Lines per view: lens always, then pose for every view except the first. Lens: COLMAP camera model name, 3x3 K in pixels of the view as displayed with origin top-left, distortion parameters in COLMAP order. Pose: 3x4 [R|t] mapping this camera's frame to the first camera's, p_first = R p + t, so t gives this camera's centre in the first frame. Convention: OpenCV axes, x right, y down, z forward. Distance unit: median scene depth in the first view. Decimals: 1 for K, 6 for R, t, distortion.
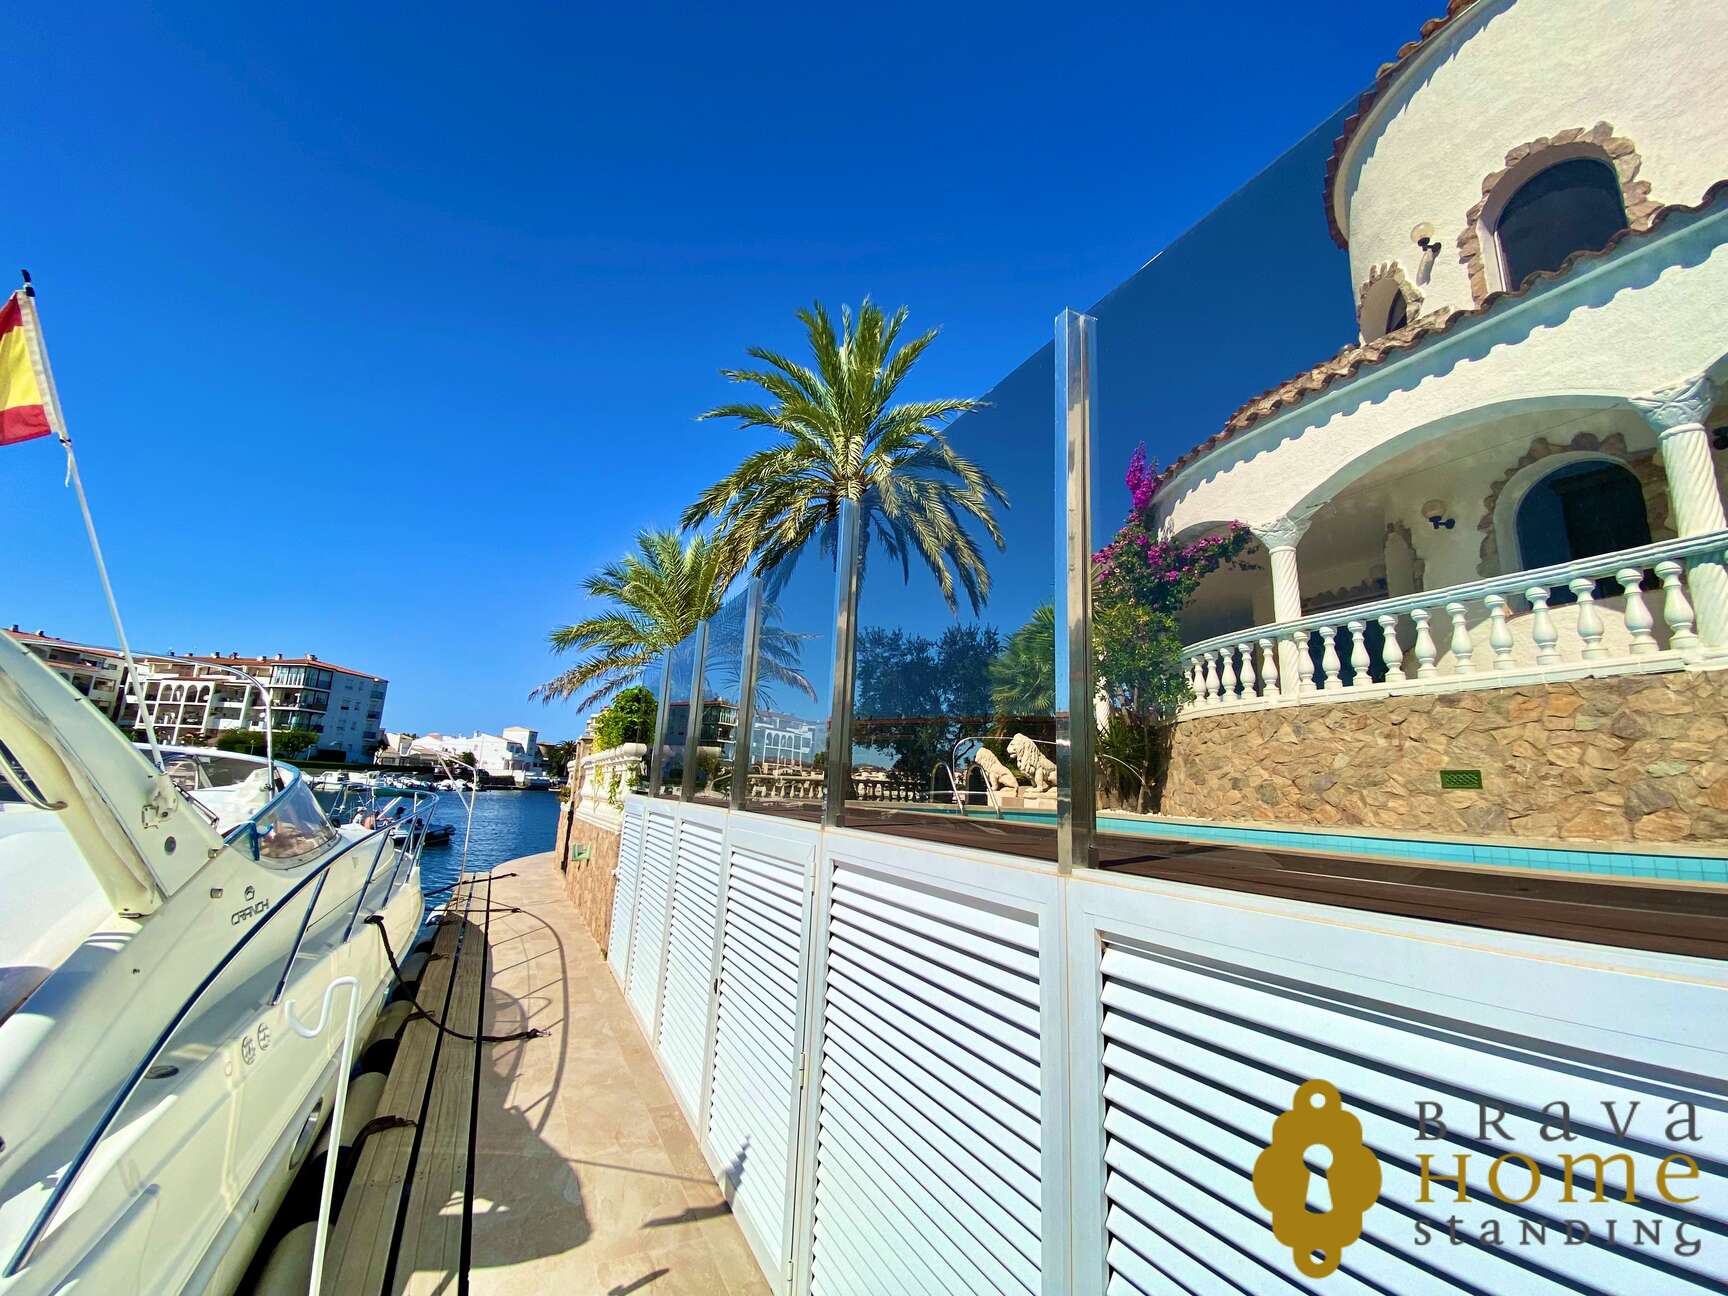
lens RADIAL K [[713.3, 0, 868.0], [0, 713.3, 638.1], [0, 0, 1]] dist [0.012257, -0.016043]
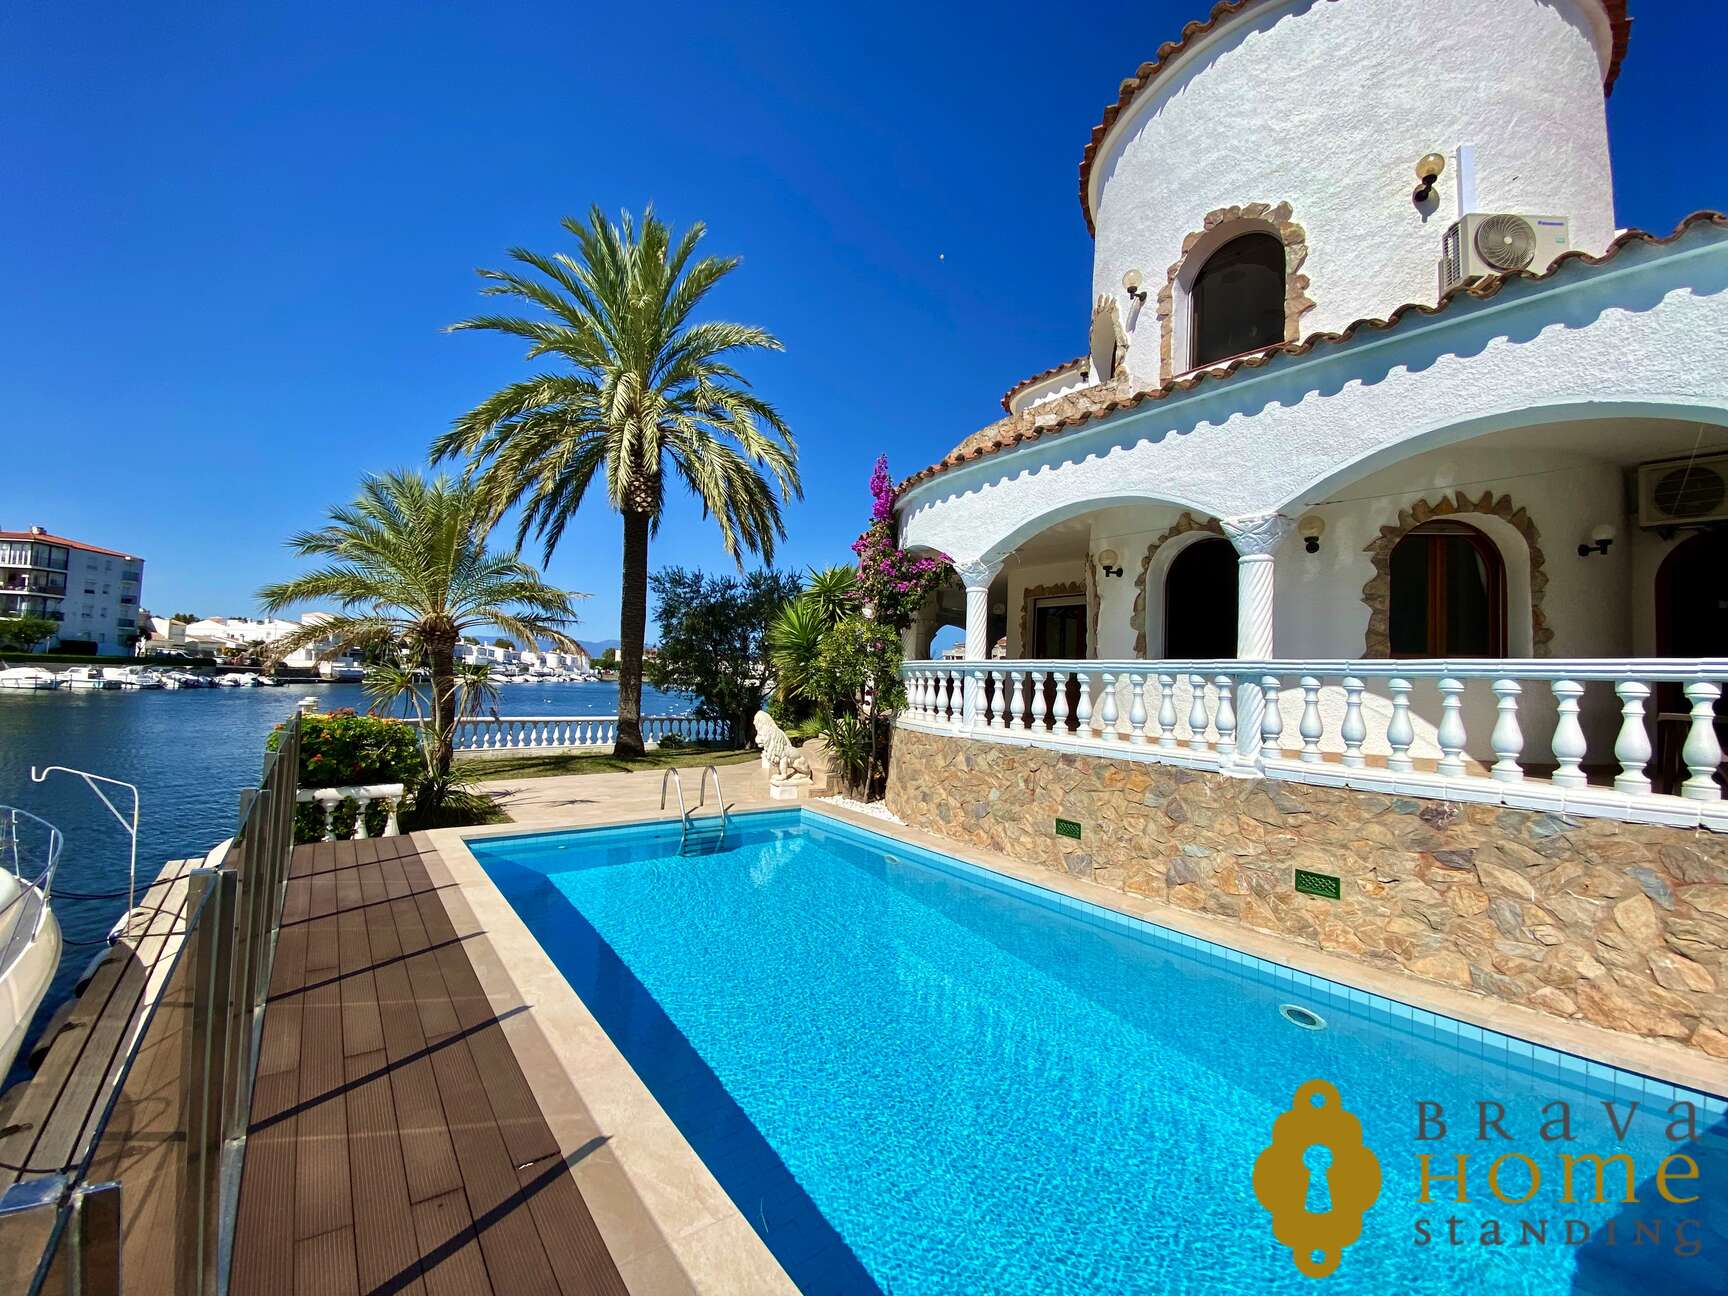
lens RADIAL K [[703.6, 0, 870.8], [0, 703.6, 647.0], [0, 0, 1]] dist [0.013563, -0.017317]
pose [[0.979667, 0.010150, 0.200372, 0.227295], [-0.044282, 0.985028, 0.166609, -0.213954], [-0.195681, -0.172094, 0.965449, 0.007785]]
